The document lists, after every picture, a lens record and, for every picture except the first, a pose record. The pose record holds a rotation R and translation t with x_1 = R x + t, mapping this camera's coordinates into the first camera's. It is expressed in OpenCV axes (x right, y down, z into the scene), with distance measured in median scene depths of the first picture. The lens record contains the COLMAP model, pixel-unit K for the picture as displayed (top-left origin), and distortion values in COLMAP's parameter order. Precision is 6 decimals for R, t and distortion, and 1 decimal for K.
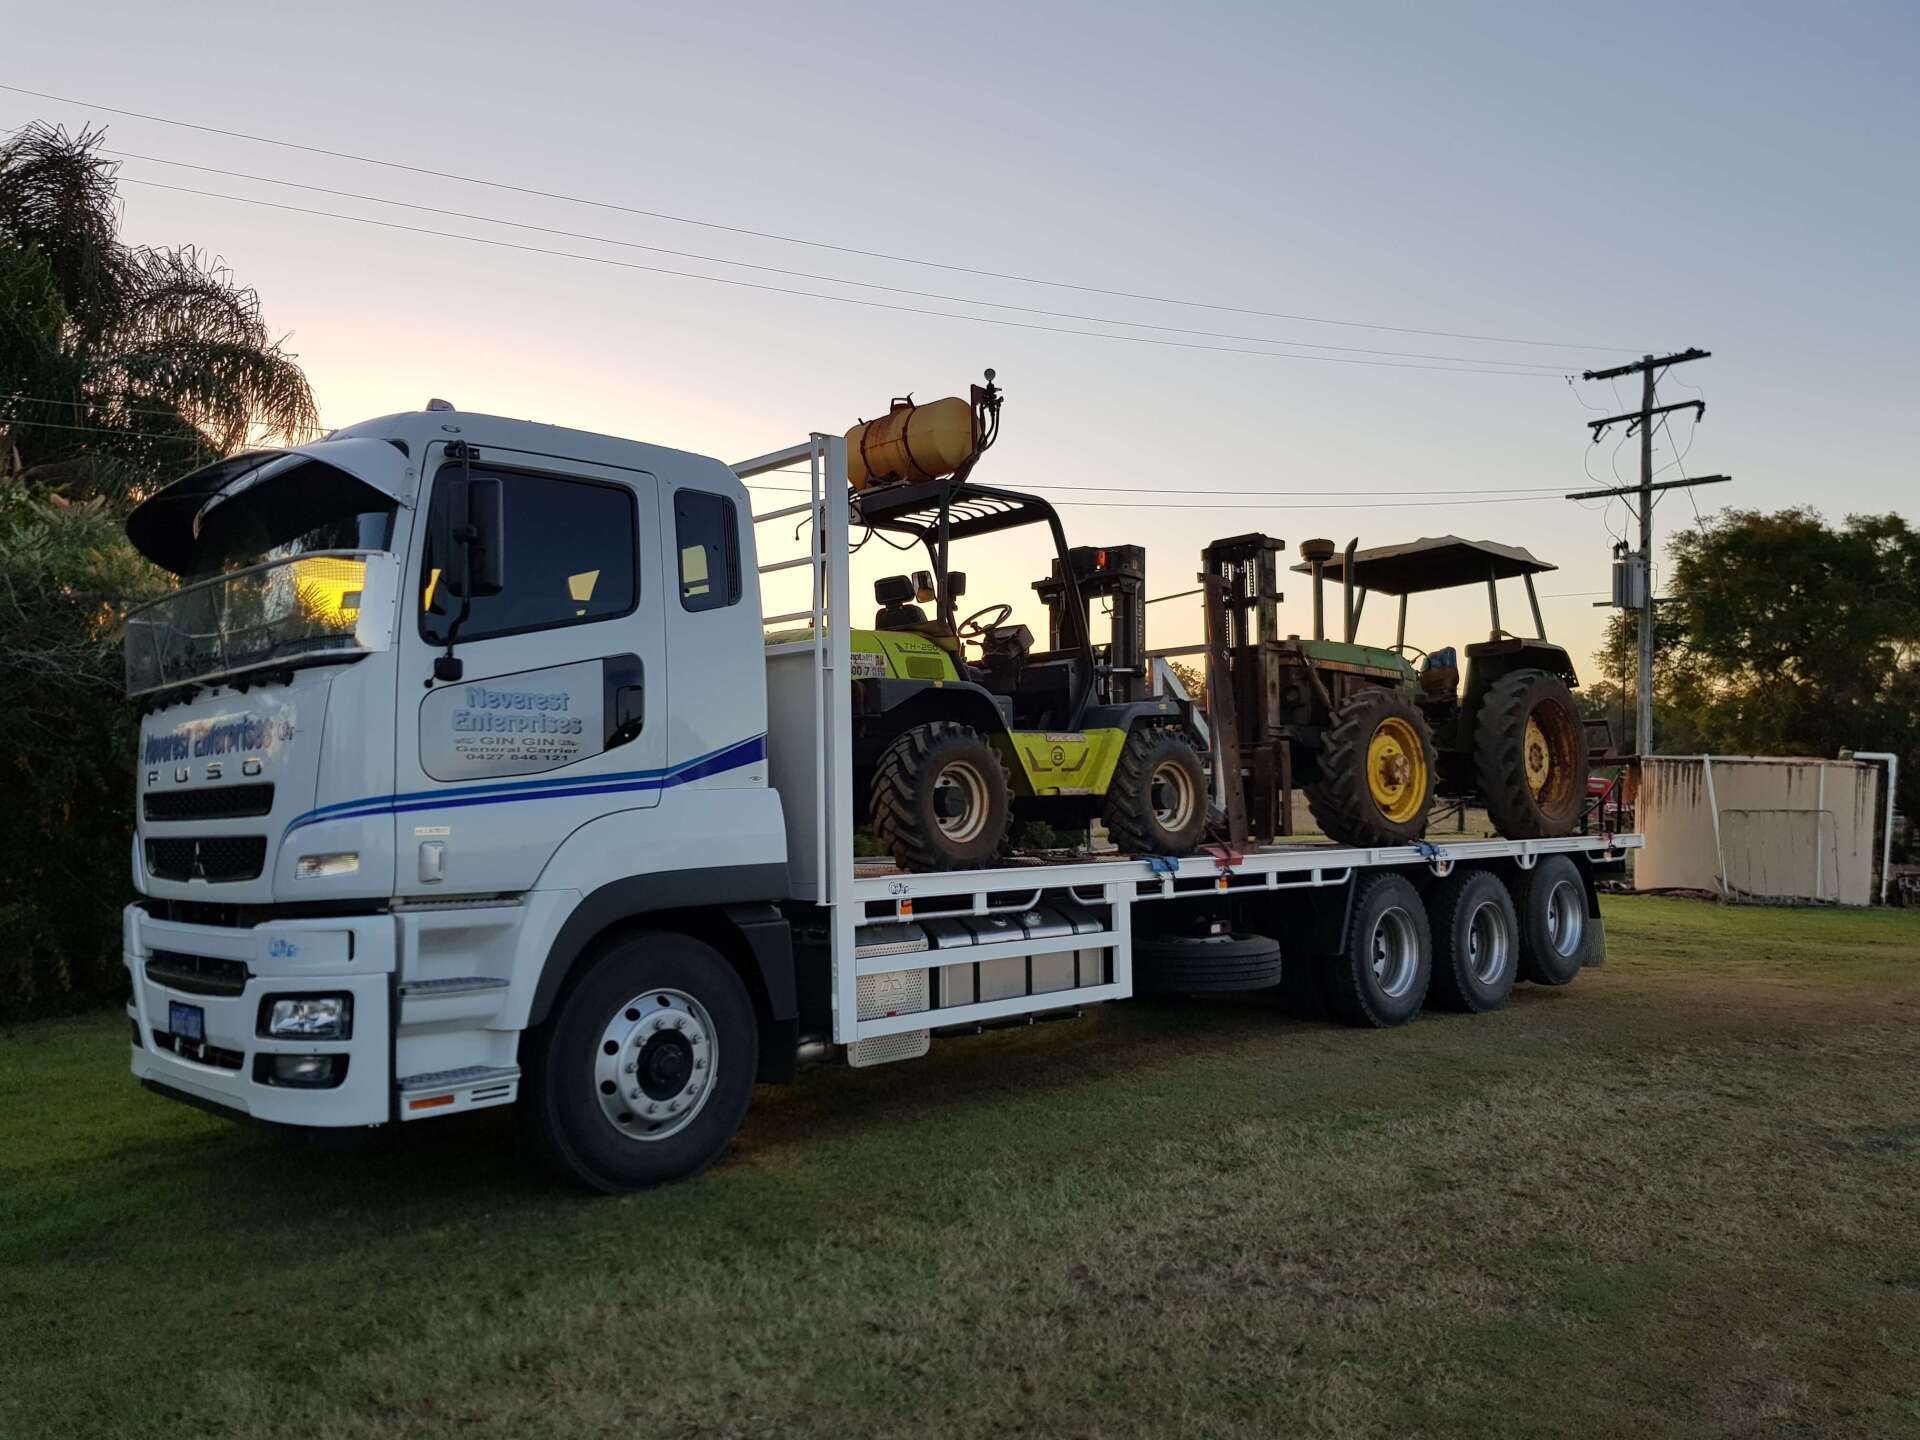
lens RADIAL K [[1489.8, 0, 922.0], [0, 1489.8, 720.4], [0, 0, 1]] dist [0.043094, -0.003855]
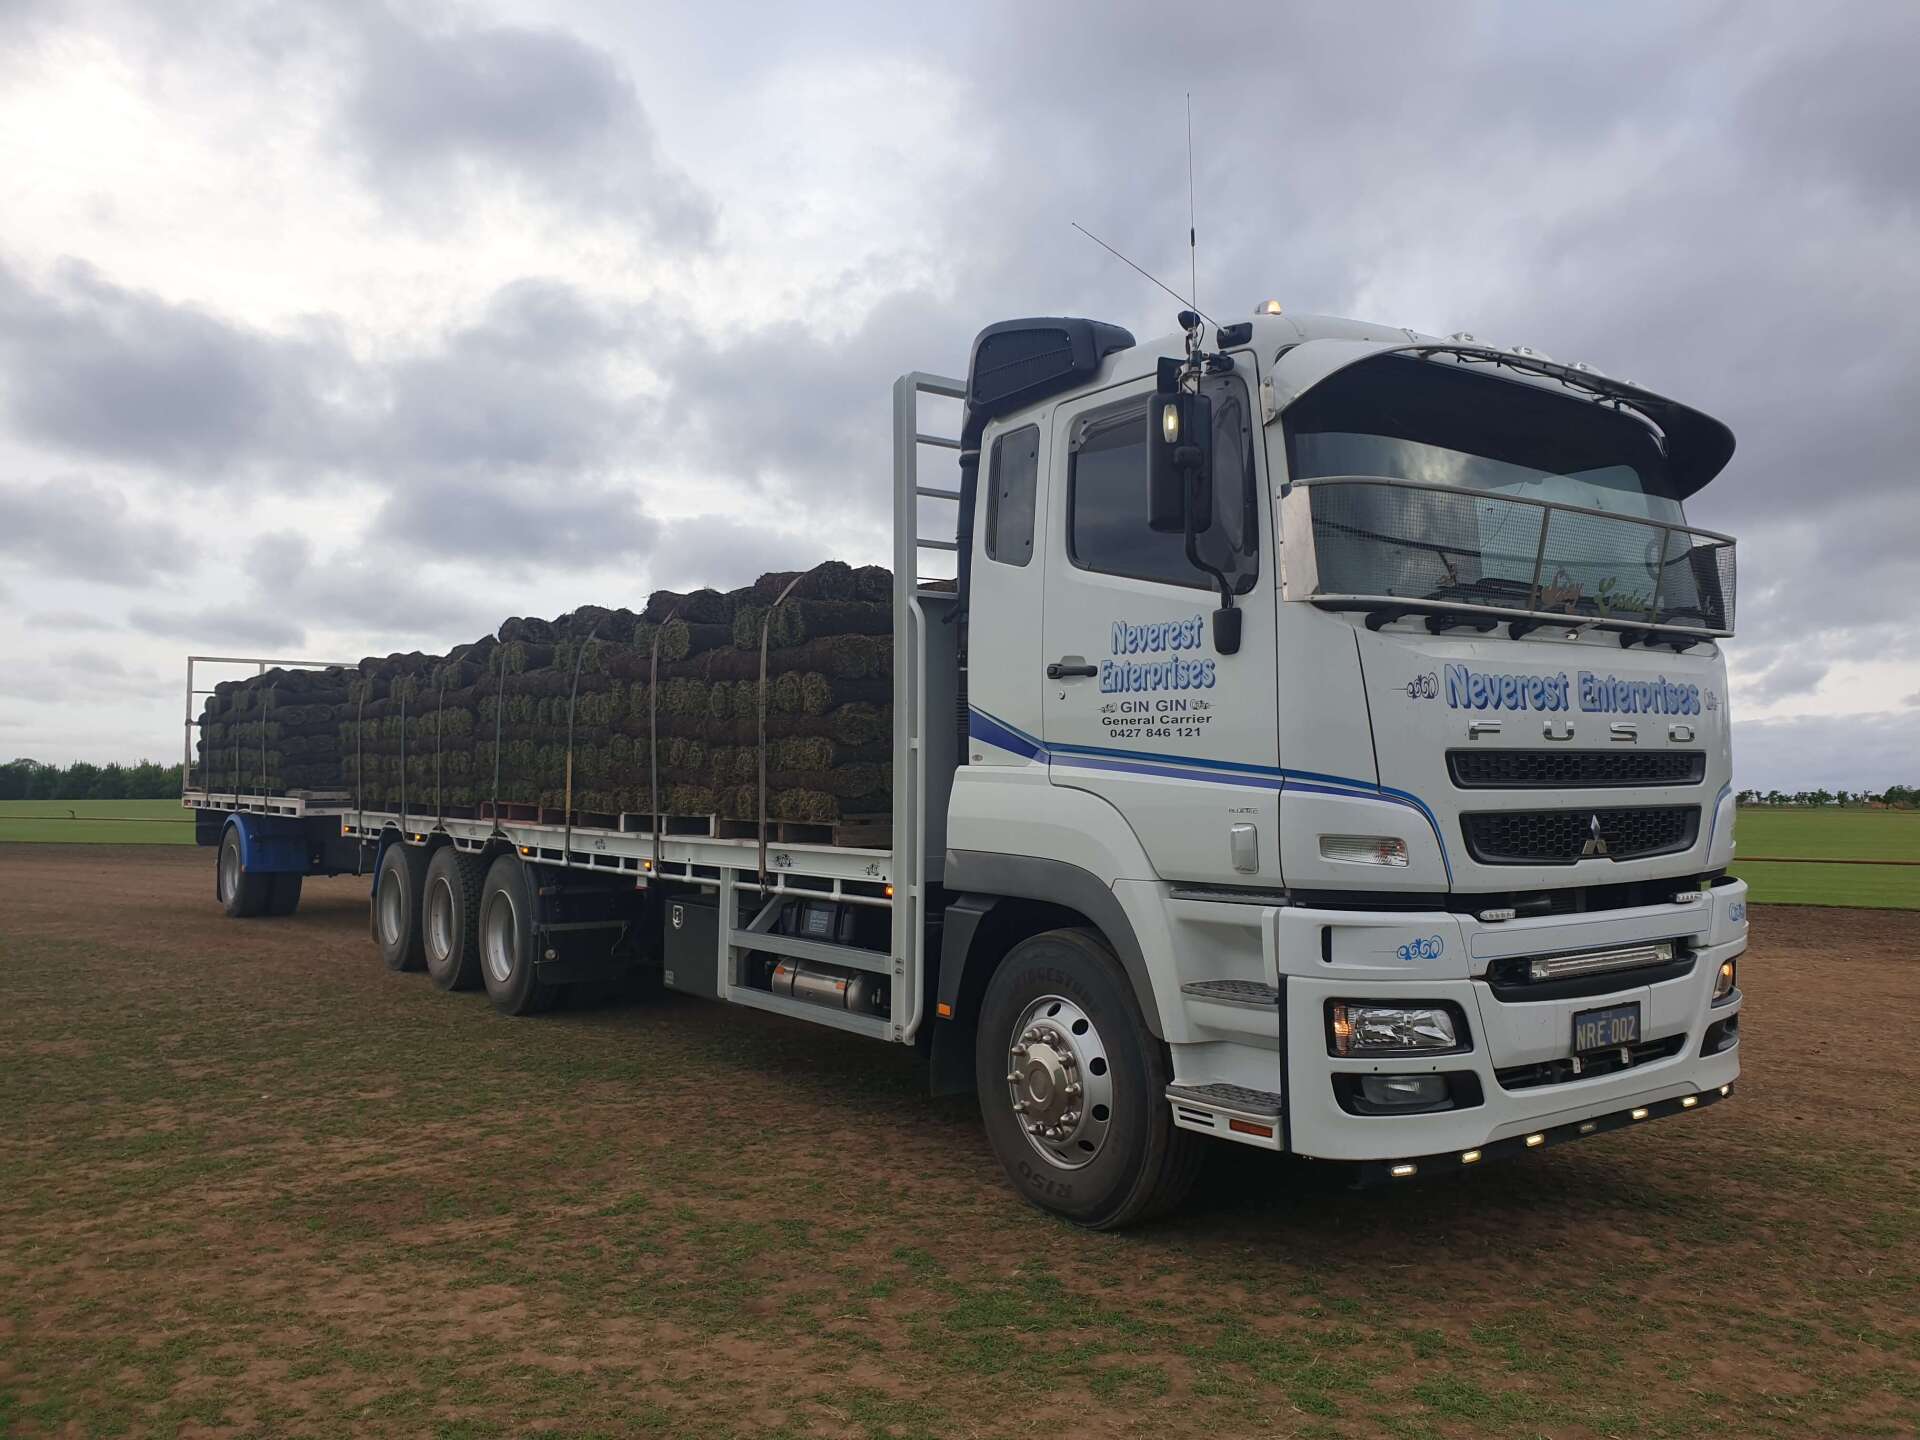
lens RADIAL K [[1546.4, 0, 968.7], [0, 1546.4, 687.2], [0, 0, 1]] dist [0.084466, -0.206939]
pose [[0.121526, 0.066756, 0.990341, -1.412562], [-0.059157, 0.996449, -0.059908, 0.084420], [-0.990824, -0.051305, 0.125044, 1.261825]]
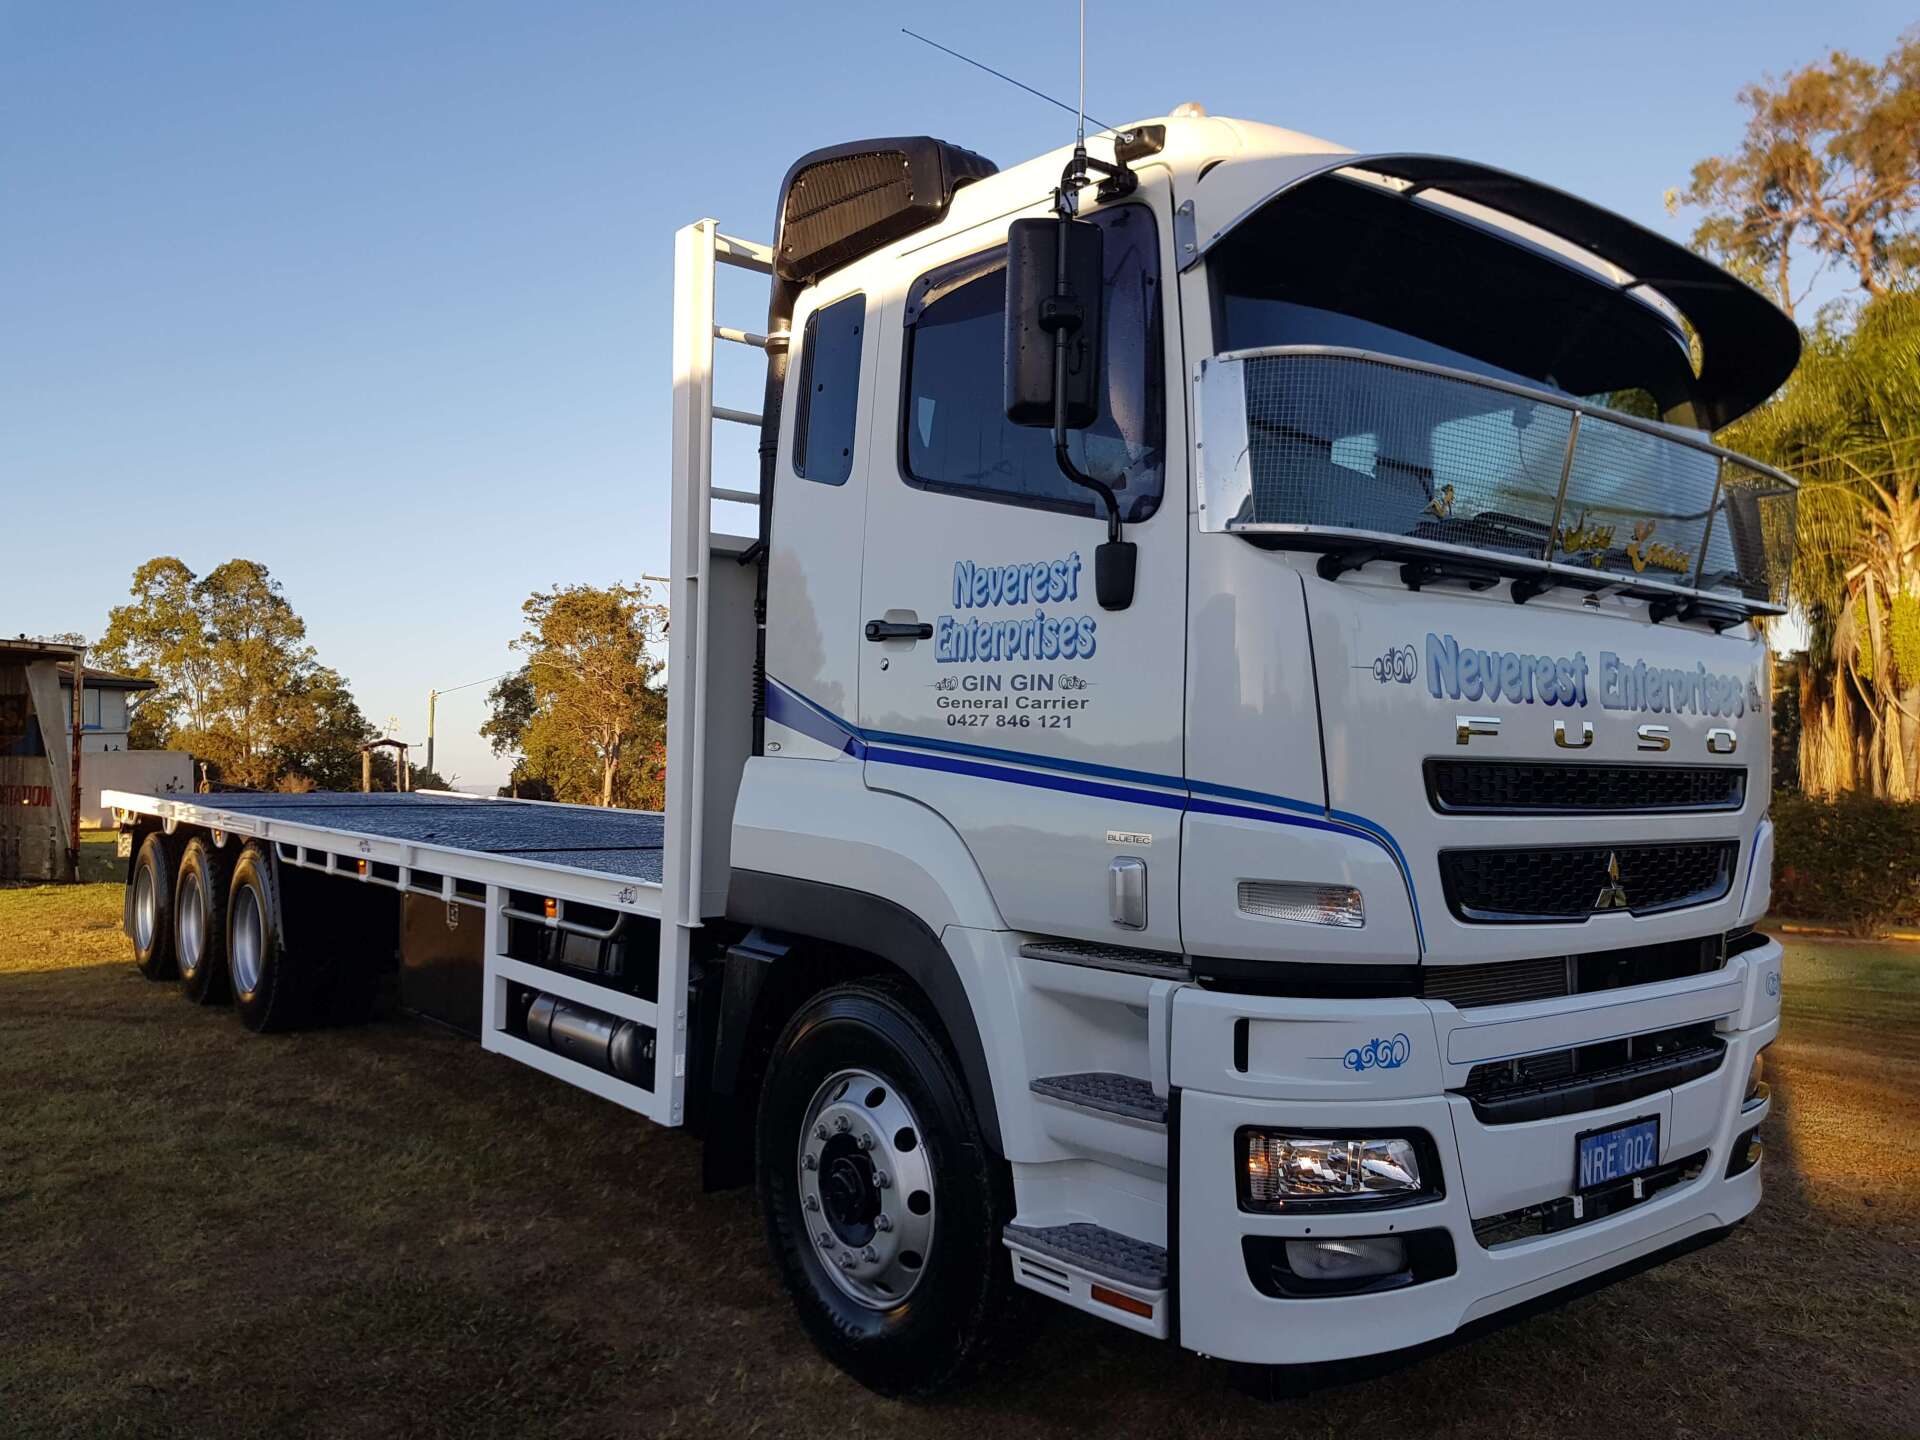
lens RADIAL K [[1532.6, 0, 960.0], [0, 1532.6, 720.0], [0, 0, 1]] dist [0.048247, -0.006680]
pose [[0.060215, 0.038607, 0.997439, -1.134849], [-0.088572, 0.995517, -0.033186, 0.072711], [-0.994248, -0.086347, 0.063364, 1.246141]]
